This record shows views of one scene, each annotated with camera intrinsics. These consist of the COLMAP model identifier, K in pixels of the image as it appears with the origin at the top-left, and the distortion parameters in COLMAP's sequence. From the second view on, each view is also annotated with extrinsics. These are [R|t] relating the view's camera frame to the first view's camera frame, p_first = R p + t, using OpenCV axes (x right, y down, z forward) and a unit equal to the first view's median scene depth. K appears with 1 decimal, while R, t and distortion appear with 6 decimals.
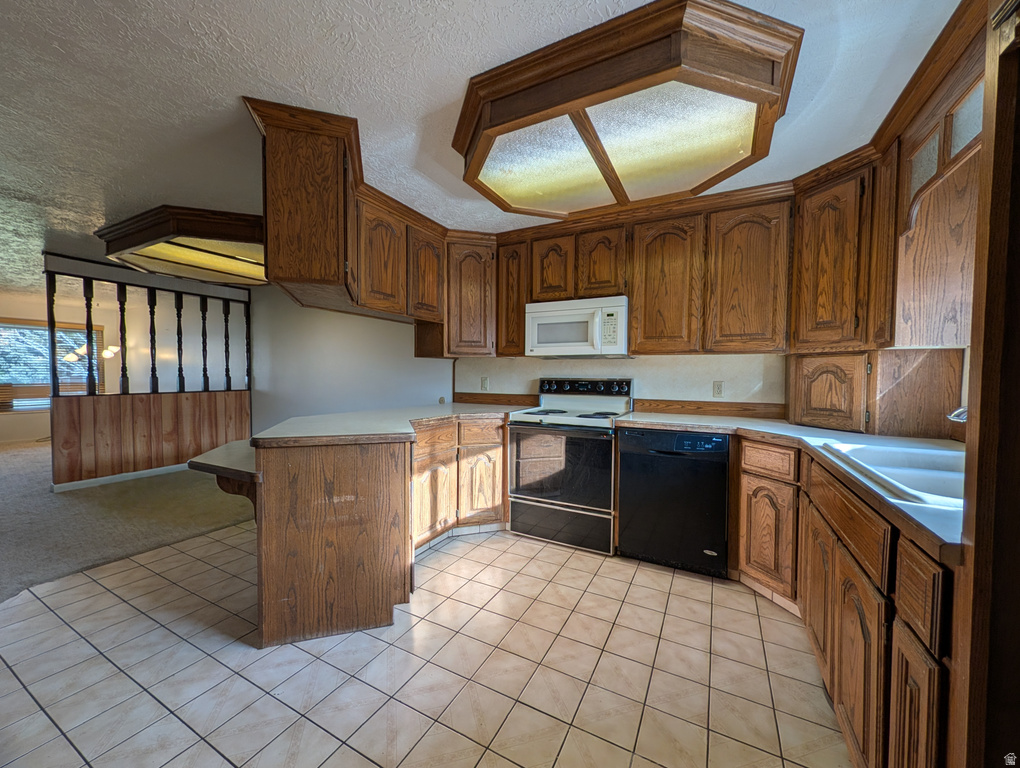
lens RADIAL K [[389.9, 0, 513.8], [0, 389.9, 385.6], [0, 0, 1]] dist [-0.003753, 0.000166]
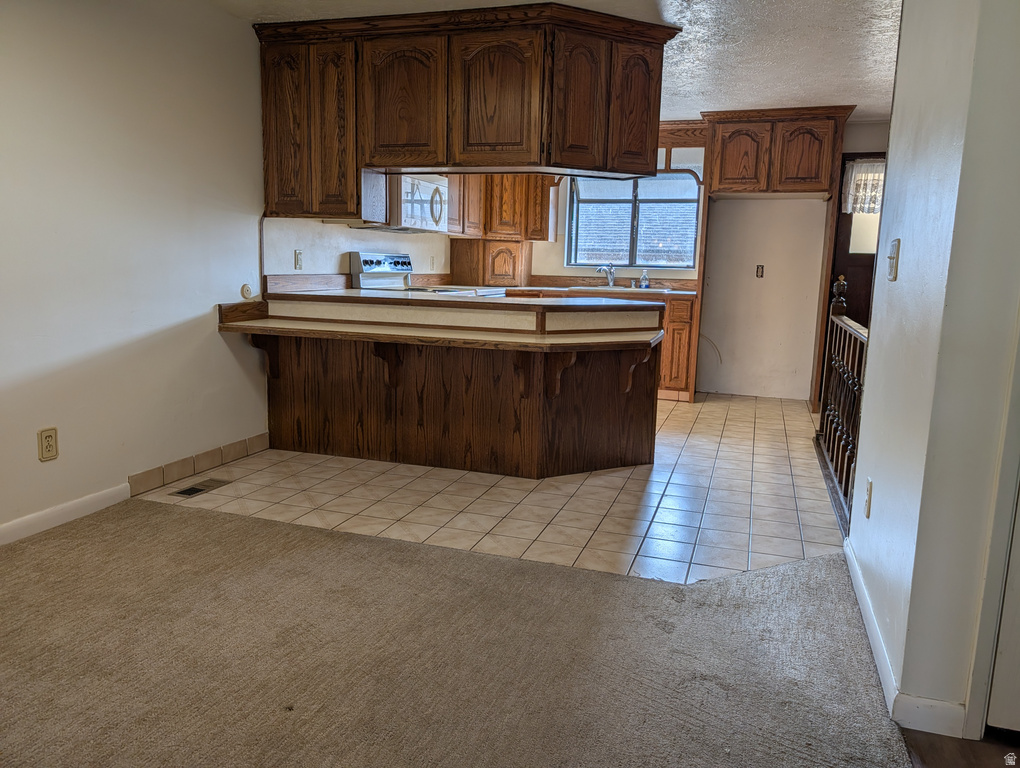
lens RADIAL K [[724.8, 0, 511.9], [0, 724.8, 385.0], [0, 0, 1]] dist [0.010224, 0.001069]
pose [[-0.153880, -0.171431, 0.973105, -1.151465], [0.003465, 0.984735, 0.174027, -0.006754], [-0.988083, 0.030152, -0.150937, 0.719943]]
